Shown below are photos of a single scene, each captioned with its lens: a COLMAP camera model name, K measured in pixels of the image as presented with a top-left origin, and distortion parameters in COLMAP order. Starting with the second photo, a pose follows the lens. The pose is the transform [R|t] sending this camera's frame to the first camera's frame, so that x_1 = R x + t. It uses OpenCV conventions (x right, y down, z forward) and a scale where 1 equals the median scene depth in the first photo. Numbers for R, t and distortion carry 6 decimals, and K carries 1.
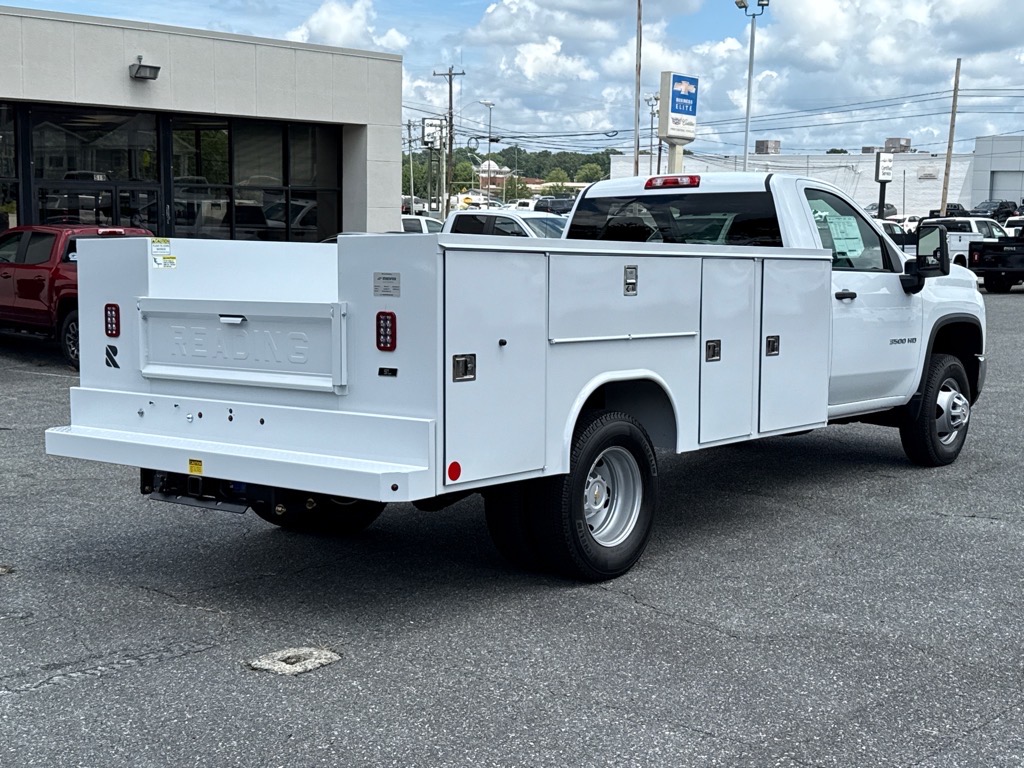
lens RADIAL K [[1375.8, 0, 512.0], [0, 1375.8, 384.0], [0, 0, 1]] dist [0.194890, 0.017327]
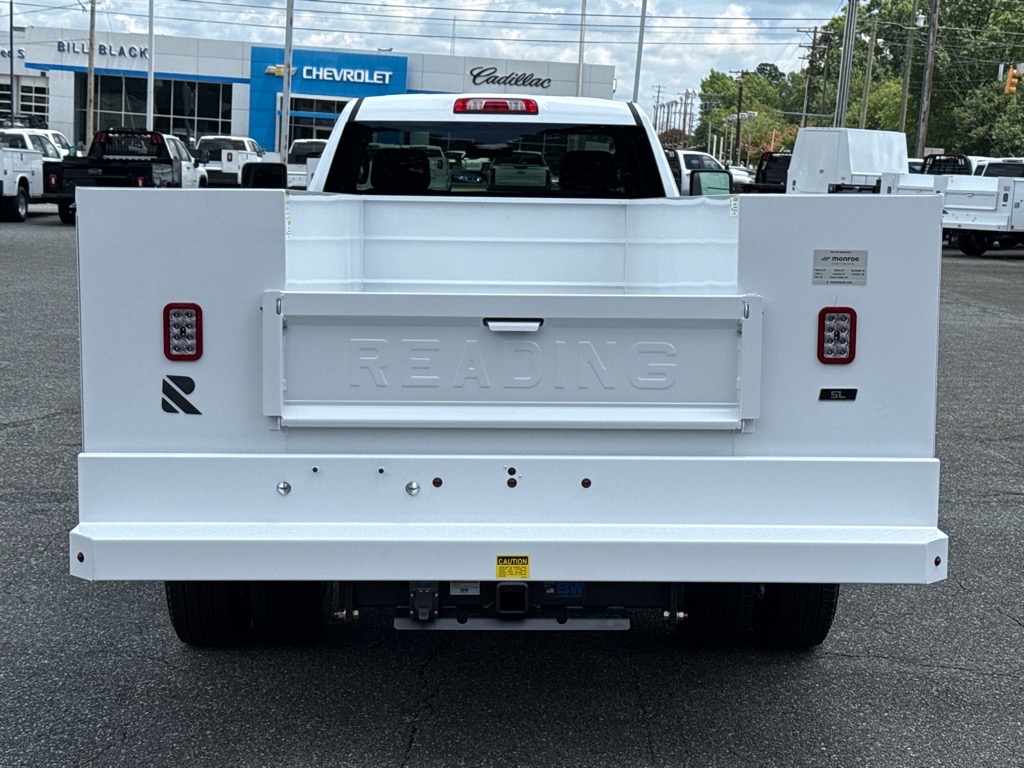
lens RADIAL K [[1682.9, 0, 512.0], [0, 1682.9, 384.0], [0, 0, 1]] dist [0.177034, -0.018580]
pose [[0.755812, -0.066339, 0.651419, -0.644109], [0.044460, 0.997758, 0.050024, -0.053575], [-0.653277, -0.008846, 0.757067, 0.393721]]
